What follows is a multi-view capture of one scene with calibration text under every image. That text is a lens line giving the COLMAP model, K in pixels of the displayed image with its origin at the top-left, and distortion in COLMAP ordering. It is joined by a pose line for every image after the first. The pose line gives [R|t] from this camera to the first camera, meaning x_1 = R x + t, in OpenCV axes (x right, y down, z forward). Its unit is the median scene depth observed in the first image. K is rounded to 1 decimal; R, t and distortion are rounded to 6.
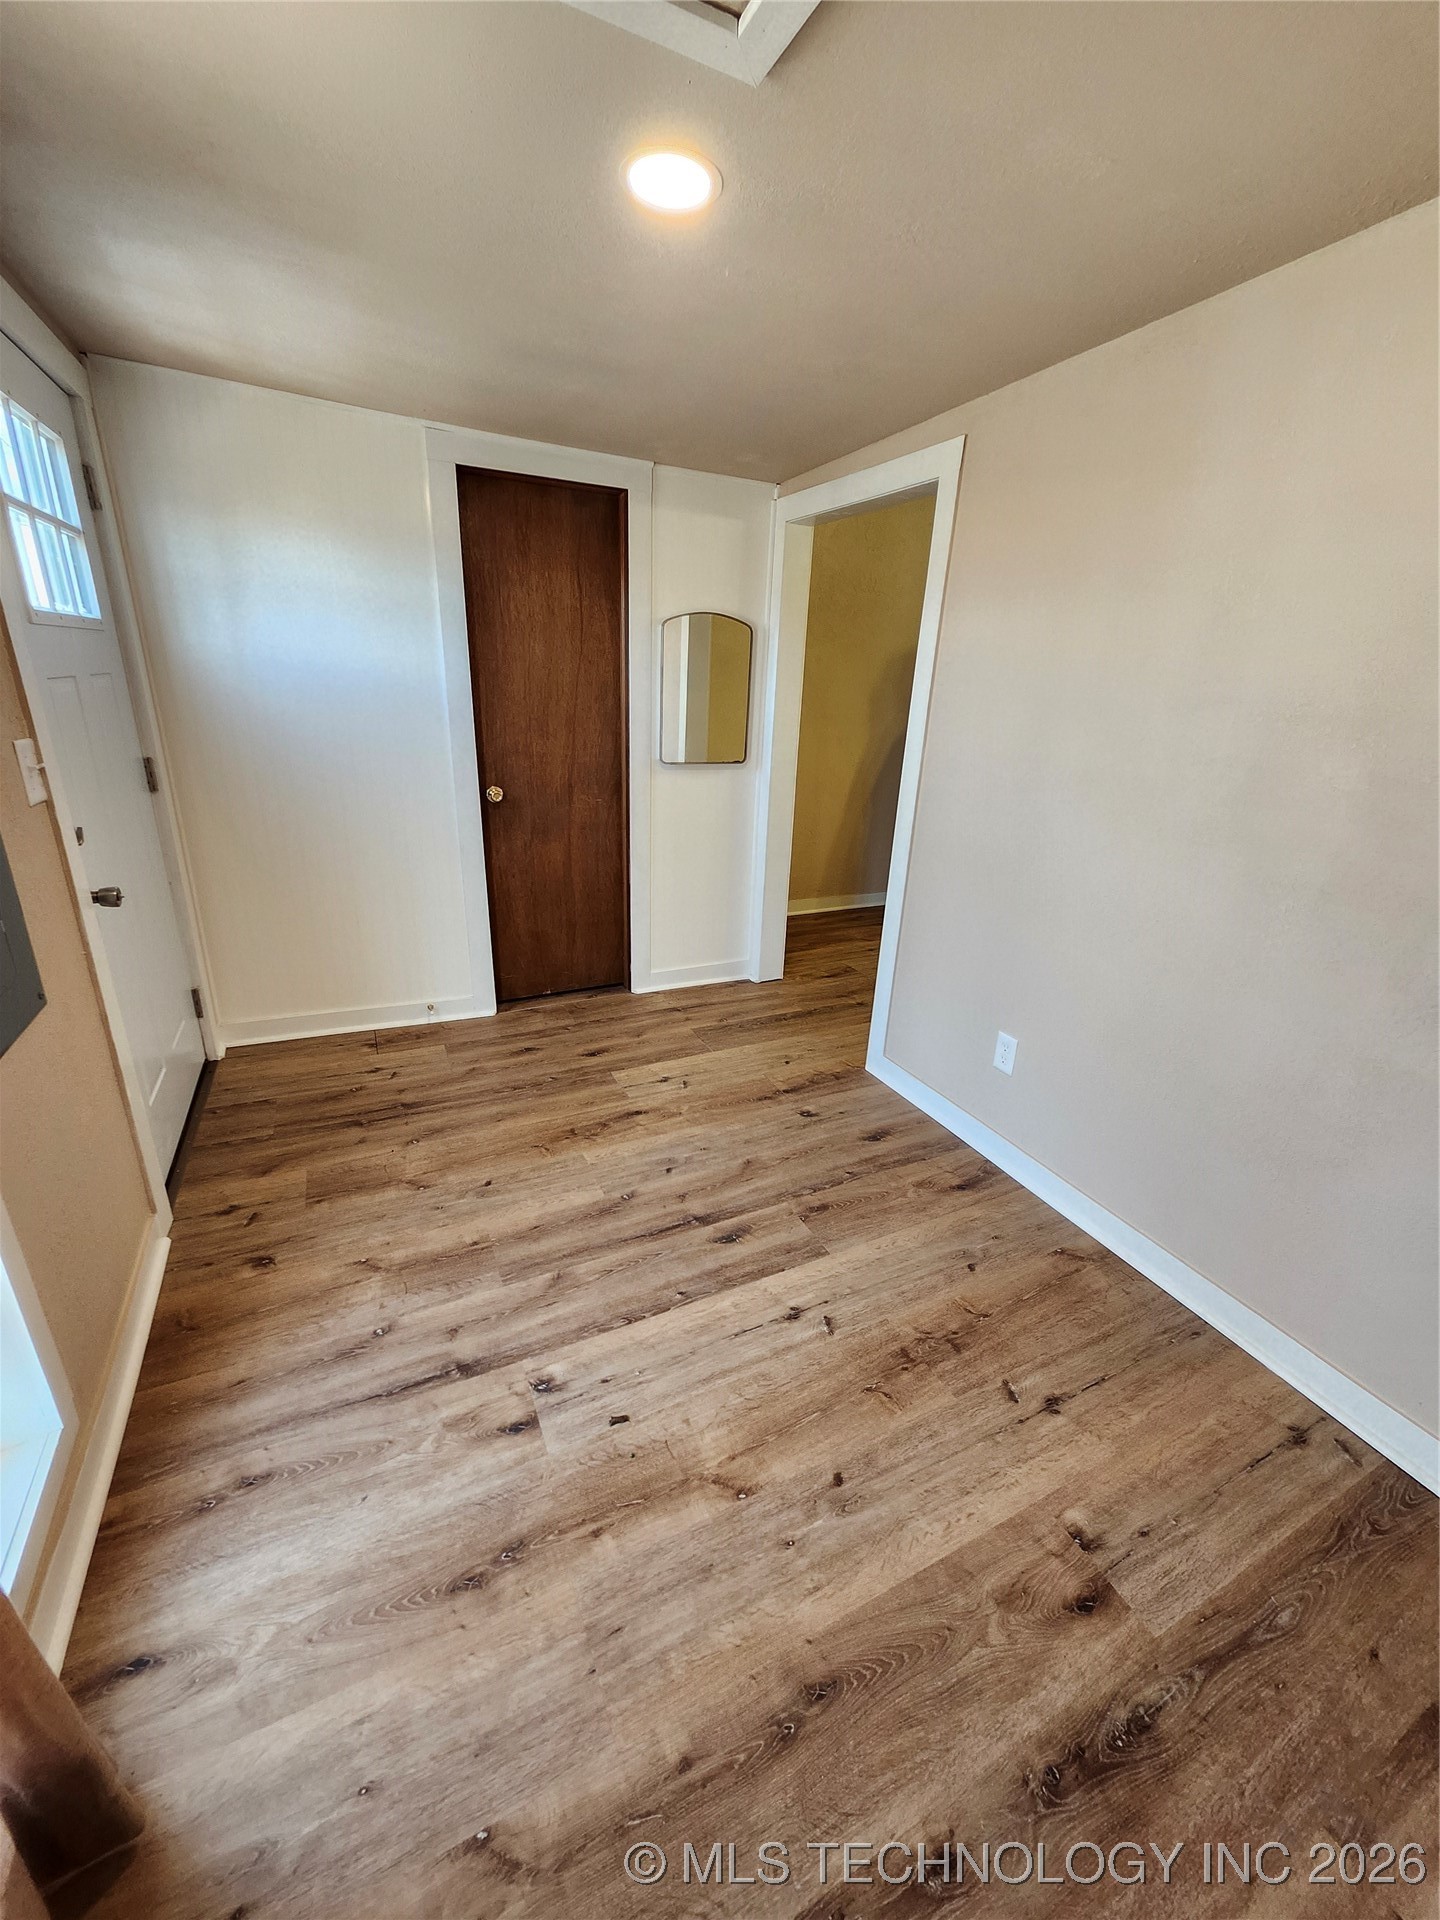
lens RADIAL K [[767.3, 0, 713.8], [0, 767.3, 952.3], [0, 0, 1]] dist [0.001052, 0.000127]
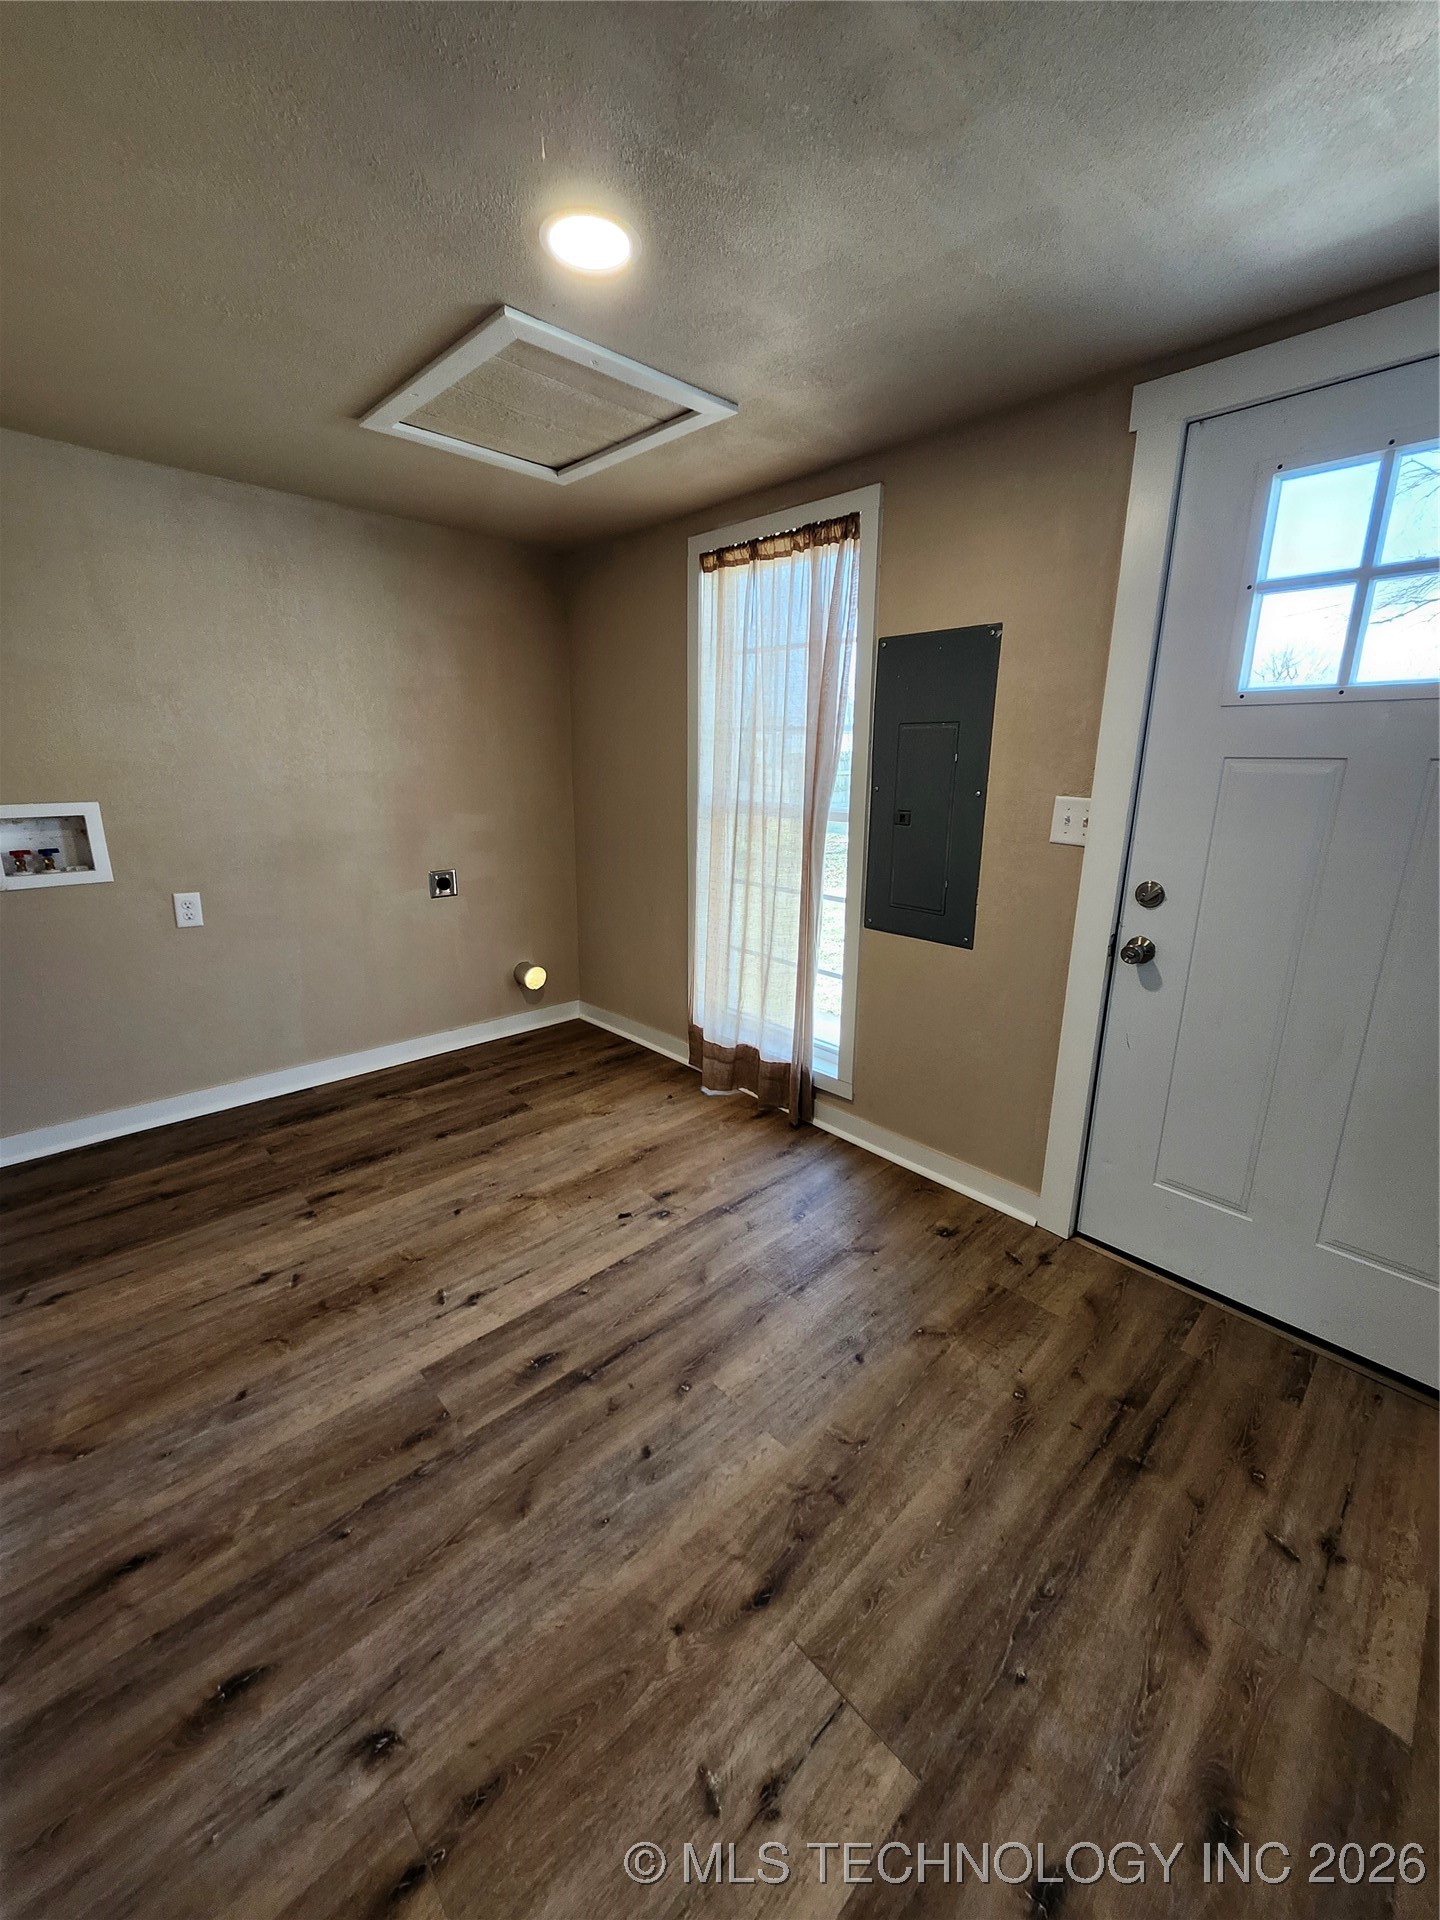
lens RADIAL K [[767.3, 0, 713.8], [0, 767.3, 952.3], [0, 0, 1]] dist [0.001052, 0.000127]
pose [[-0.954336, 0.026631, -0.297545, 0.083146], [-0.145931, 0.827532, 0.542121, -0.512869], [0.260665, 0.560787, -0.785857, 1.526465]]
